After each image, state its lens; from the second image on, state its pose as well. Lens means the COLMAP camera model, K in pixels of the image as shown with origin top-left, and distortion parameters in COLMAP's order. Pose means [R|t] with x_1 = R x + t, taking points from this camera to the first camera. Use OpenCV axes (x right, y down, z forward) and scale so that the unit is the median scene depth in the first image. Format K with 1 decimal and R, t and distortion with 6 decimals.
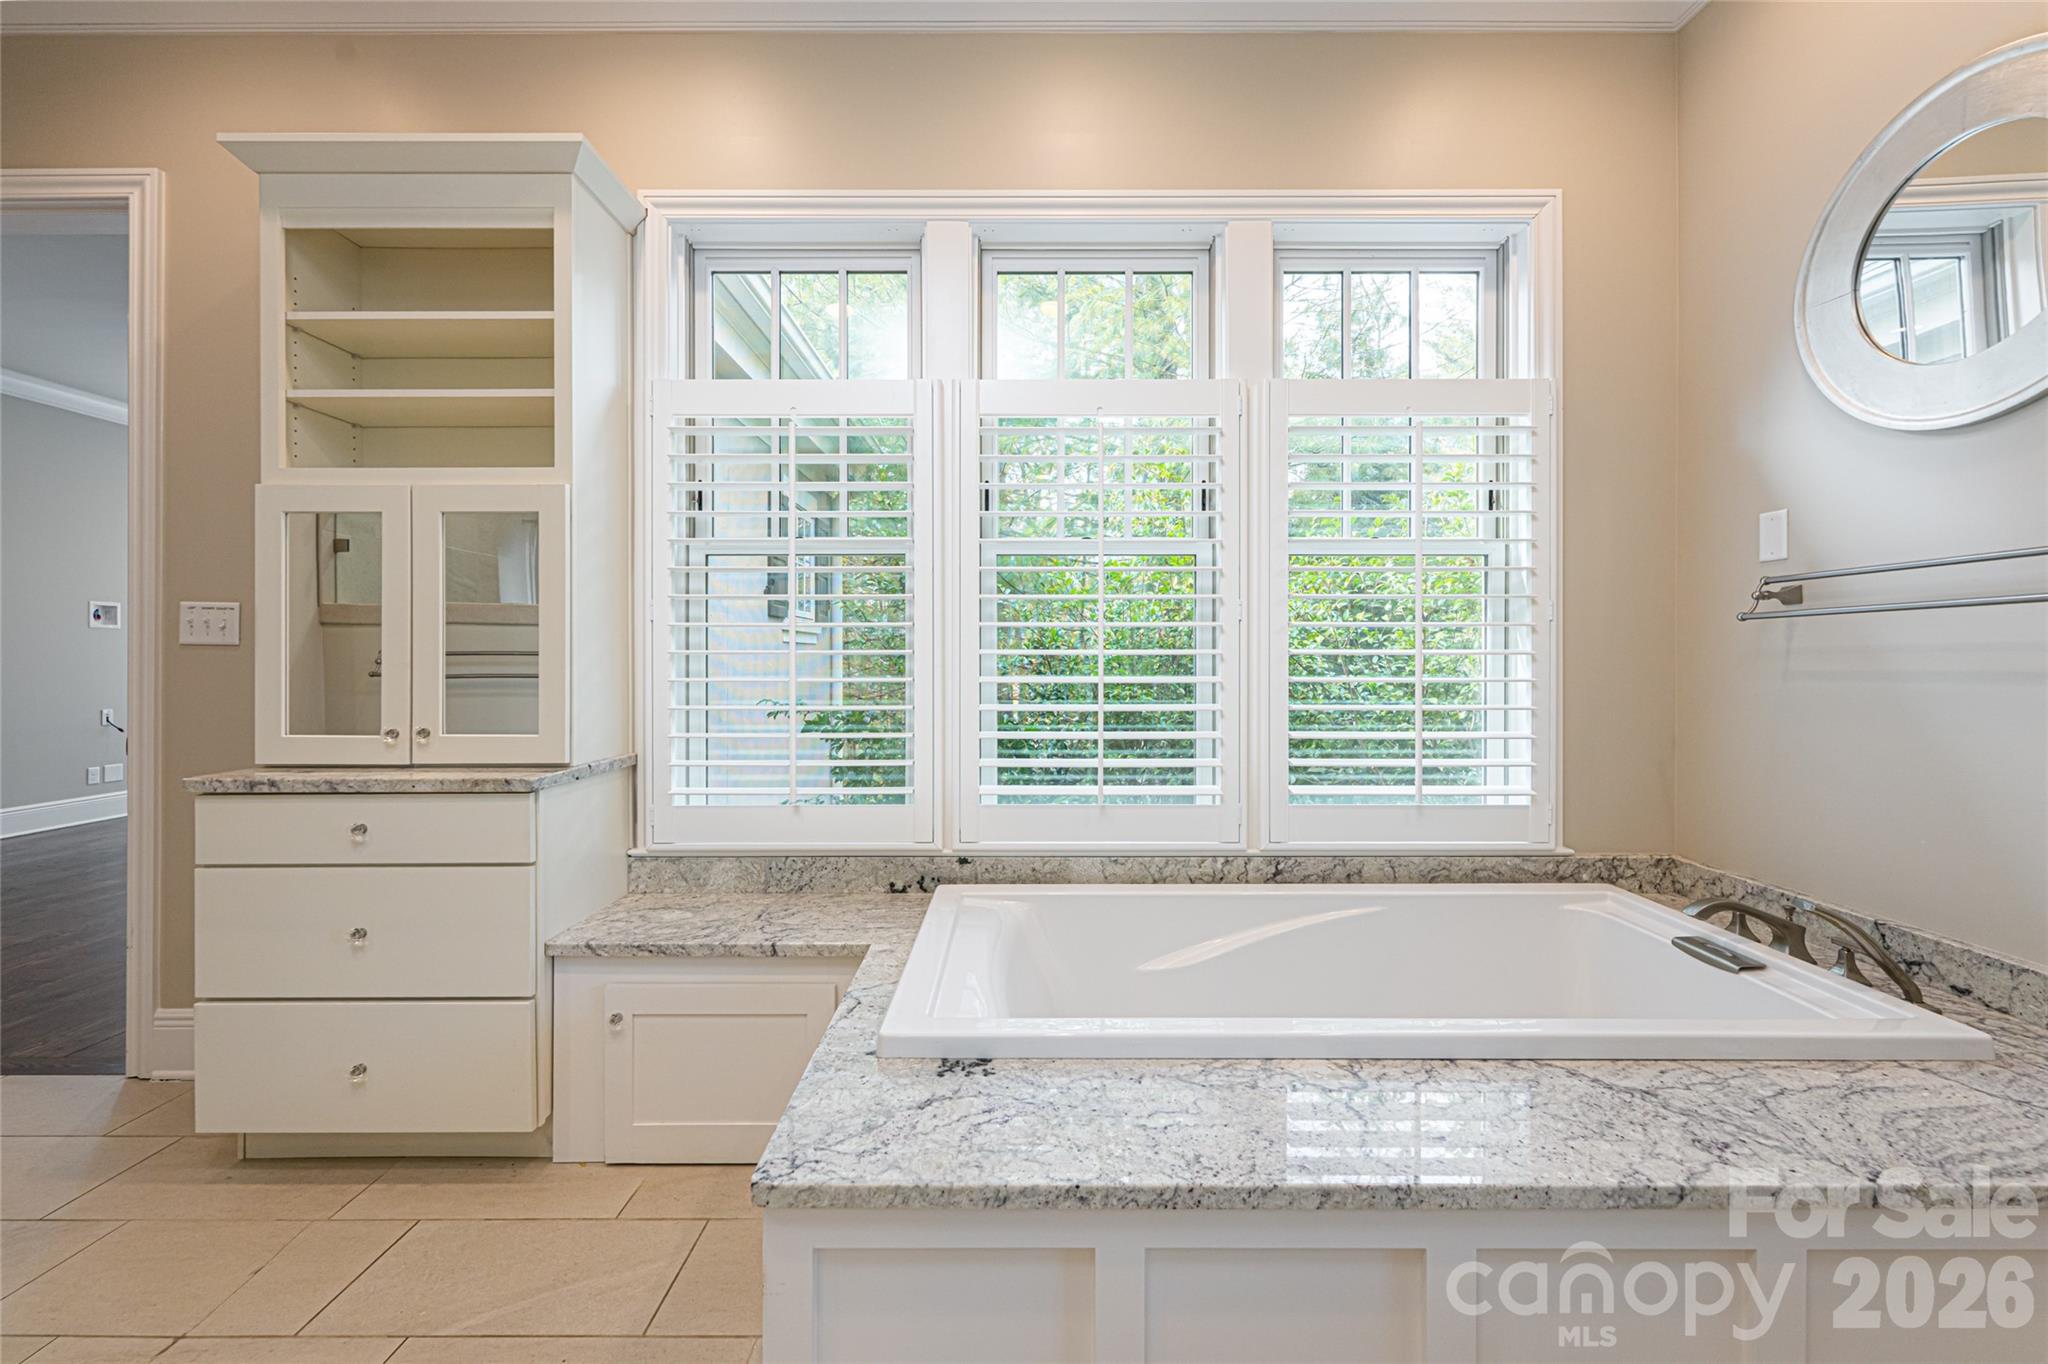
lens RADIAL K [[822.9, 0, 1037.5], [0, 822.9, 664.3], [0, 0, 1]] dist [0.001225, -0.000120]
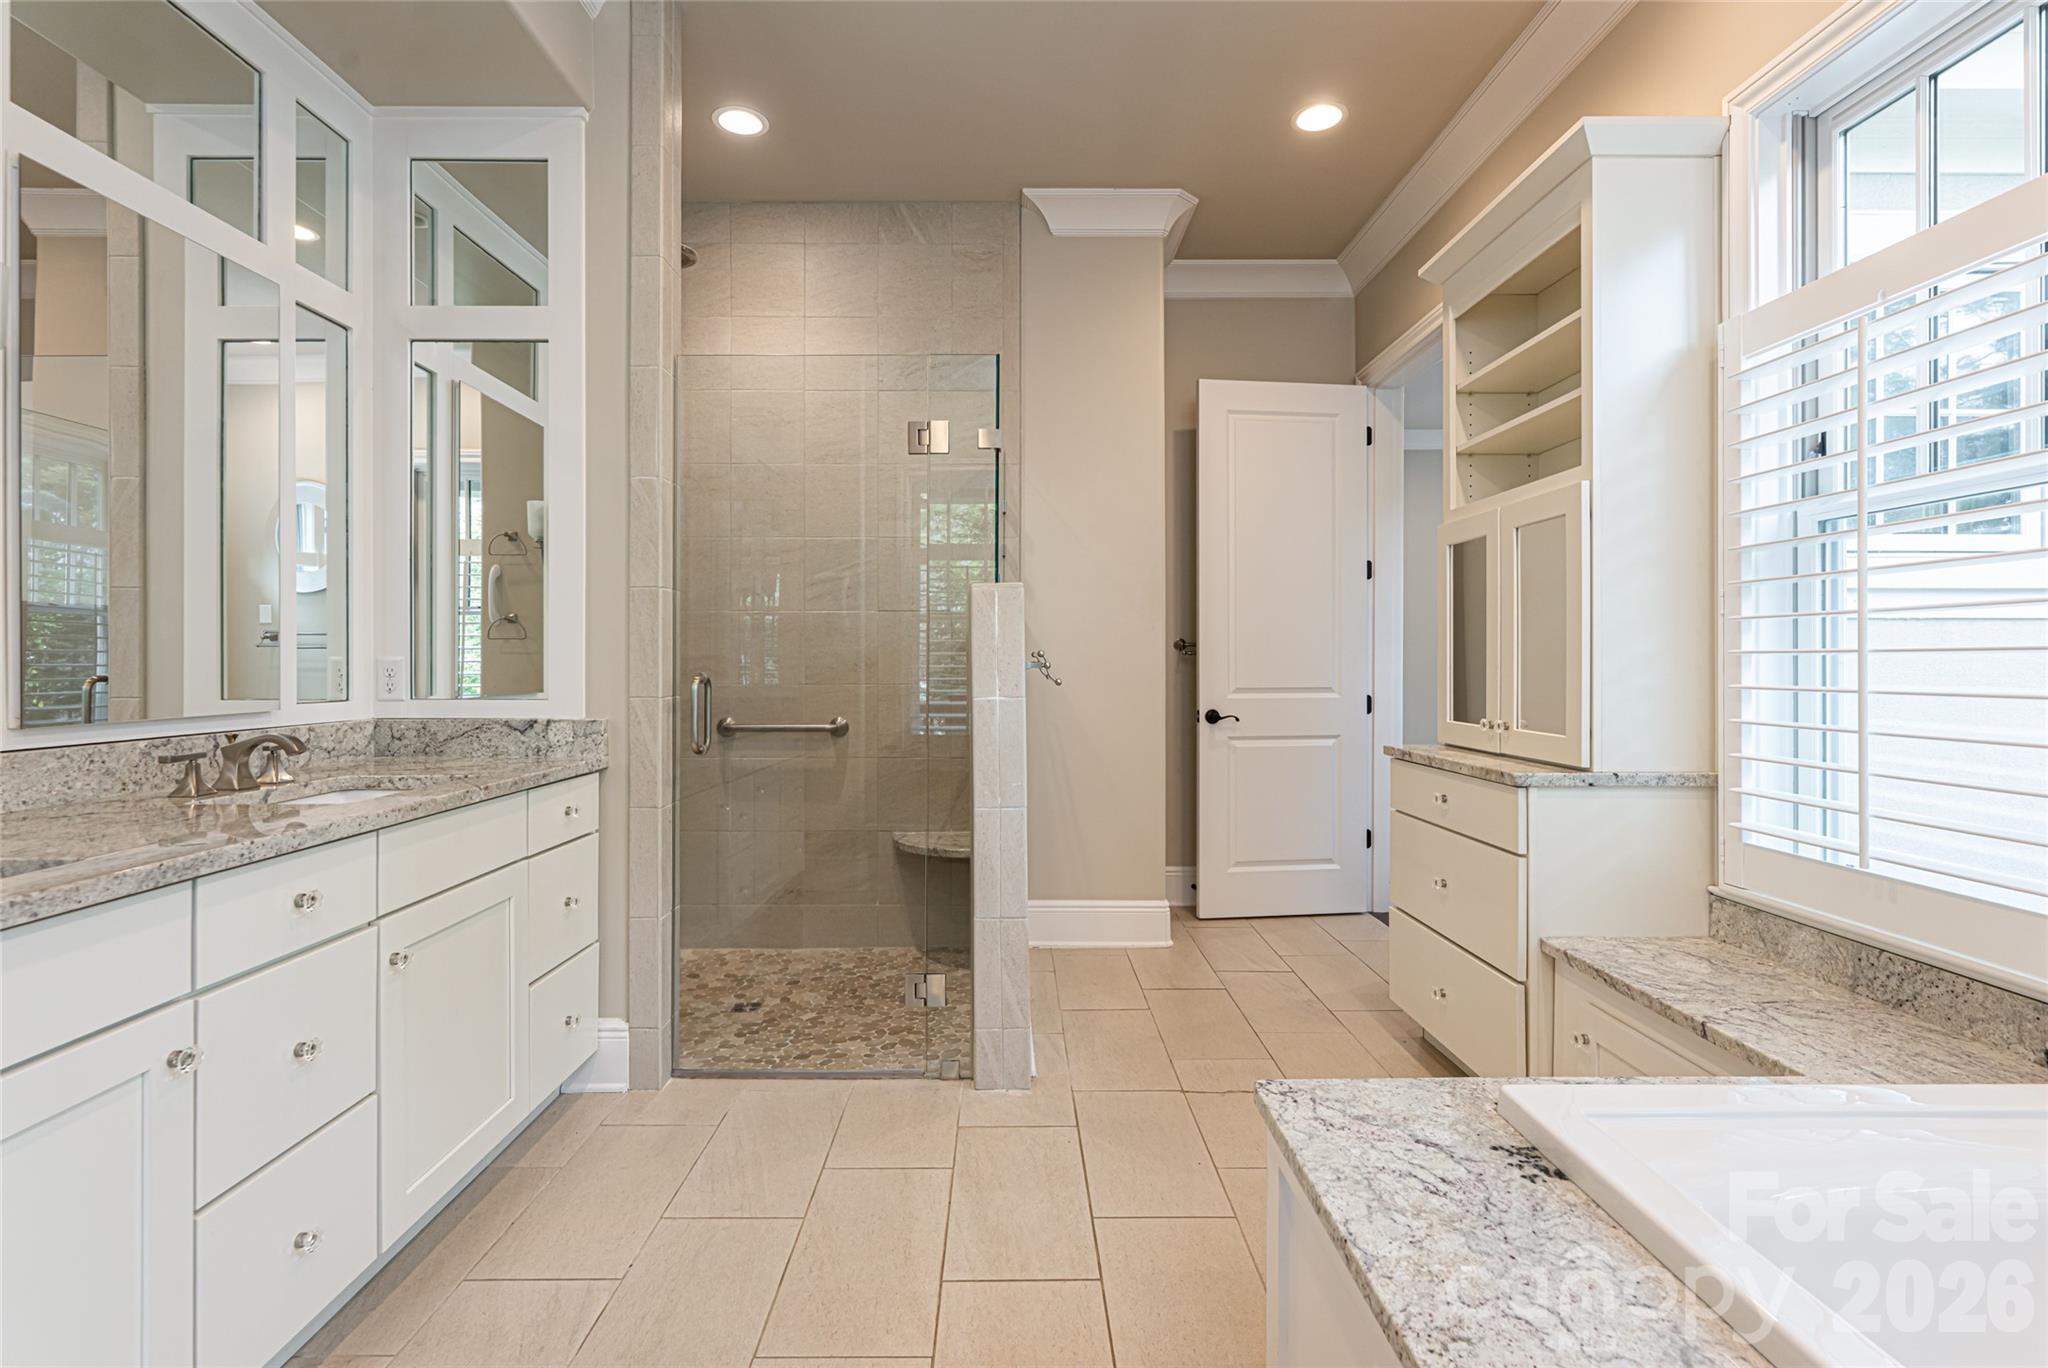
lens RADIAL K [[1002.9, 0, 1047.6], [0, 1002.9, 665.0], [0, 0, 1]] dist [0.002682, 0.001882]
pose [[0.023807, 0.002520, -0.999713, 0.598523], [-0.009317, 0.999954, 0.002299, 0.003767], [0.999673, 0.009259, 0.023830, 0.340335]]
